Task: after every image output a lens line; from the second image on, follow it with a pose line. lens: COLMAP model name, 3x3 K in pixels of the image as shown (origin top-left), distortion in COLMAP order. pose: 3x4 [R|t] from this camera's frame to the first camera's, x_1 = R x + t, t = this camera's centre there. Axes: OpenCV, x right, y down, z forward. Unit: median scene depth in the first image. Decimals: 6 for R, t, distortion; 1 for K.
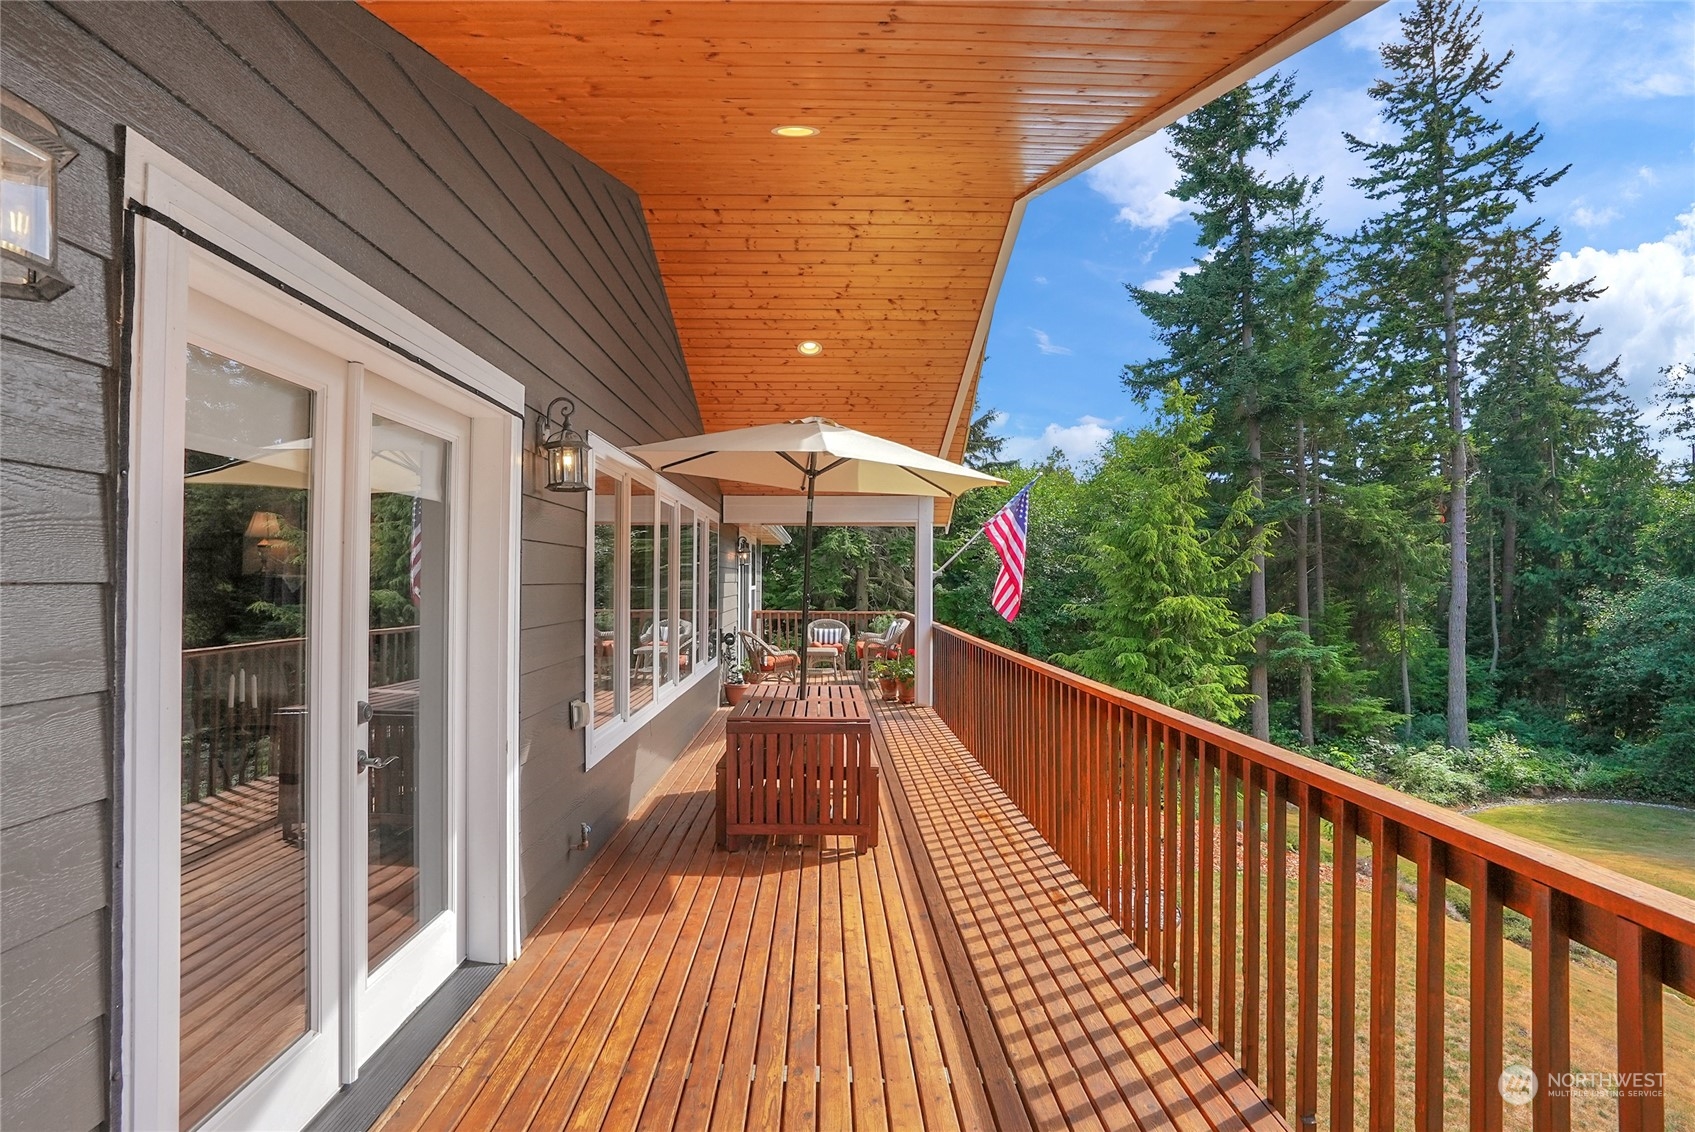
lens RADIAL K [[794.7, 0, 841.4], [0, 794.7, 562.4], [0, 0, 1]] dist [-0.062646, 0.023836]
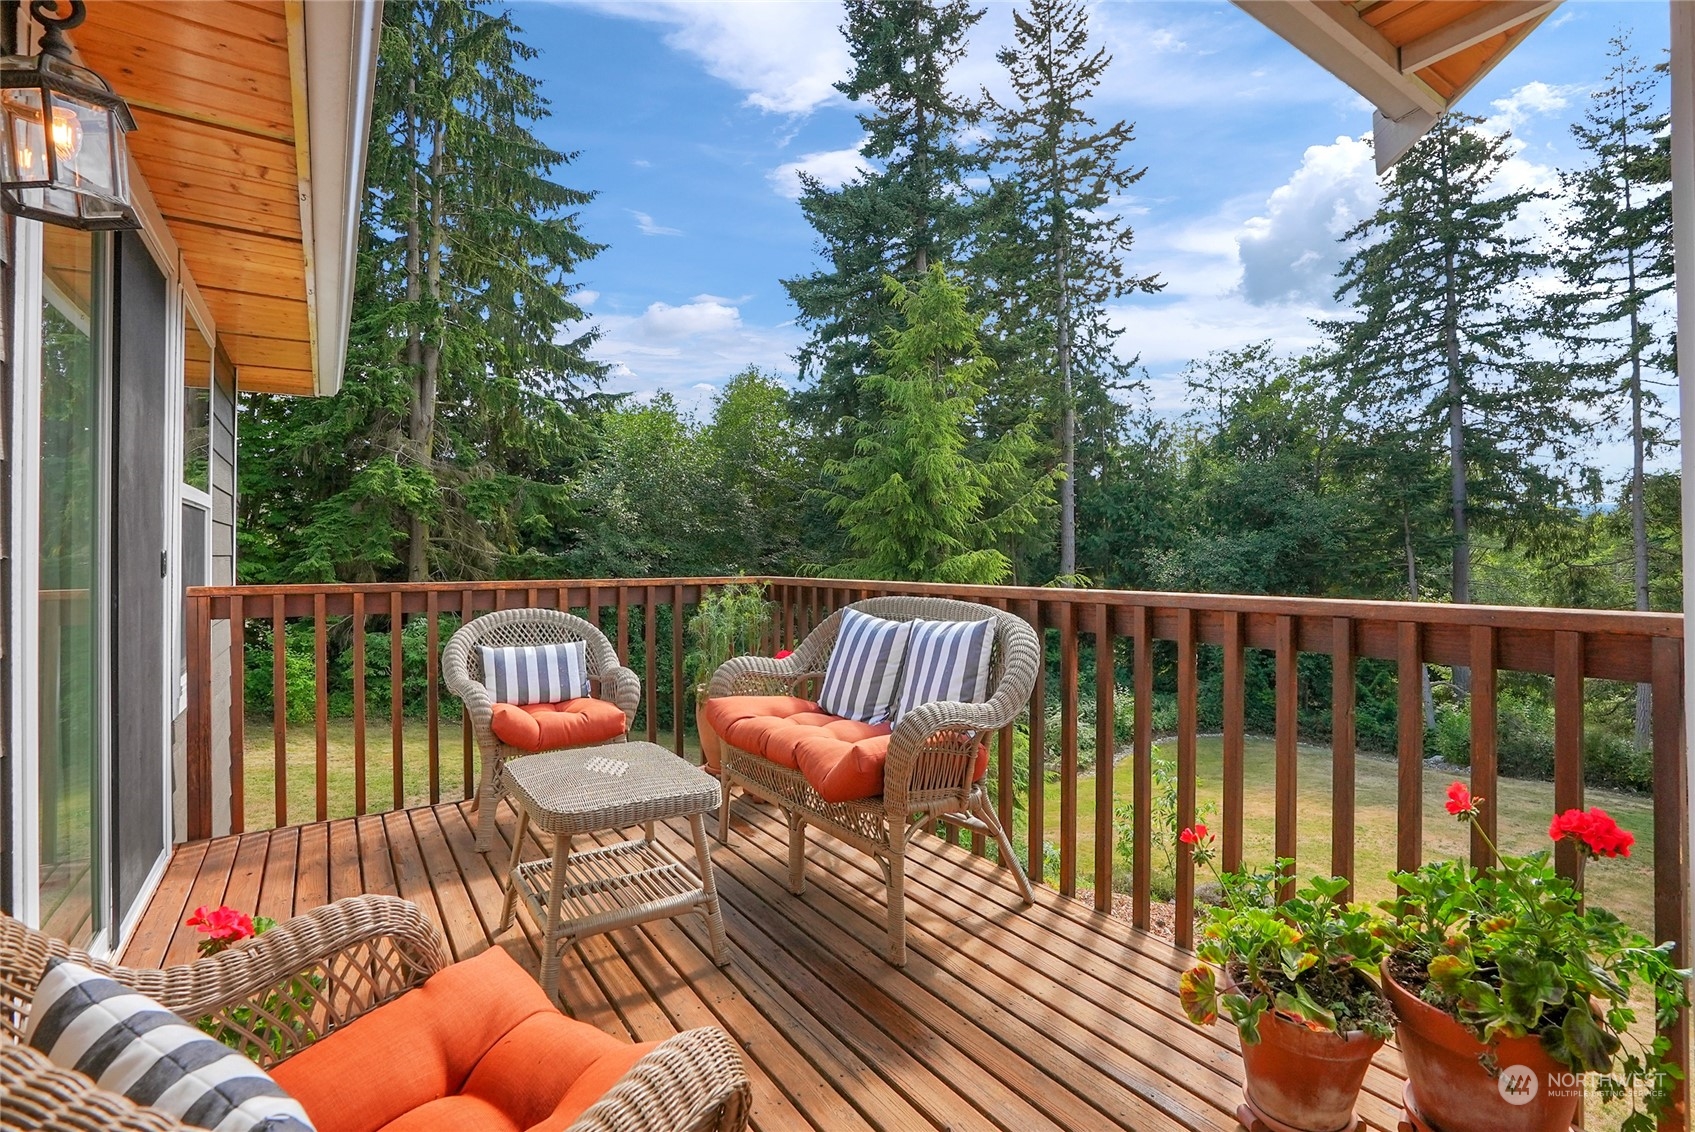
lens RADIAL K [[794.4, 0, 848.9], [0, 794.4, 543.4], [0, 0, 1]] dist [-0.067756, 0.000131]
pose [[0.843592, -0.002477, 0.536979, -0.024343], [-0.005906, 0.999886, 0.013890, 0.014383], [-0.536952, -0.014889, 0.843481, 0.254444]]
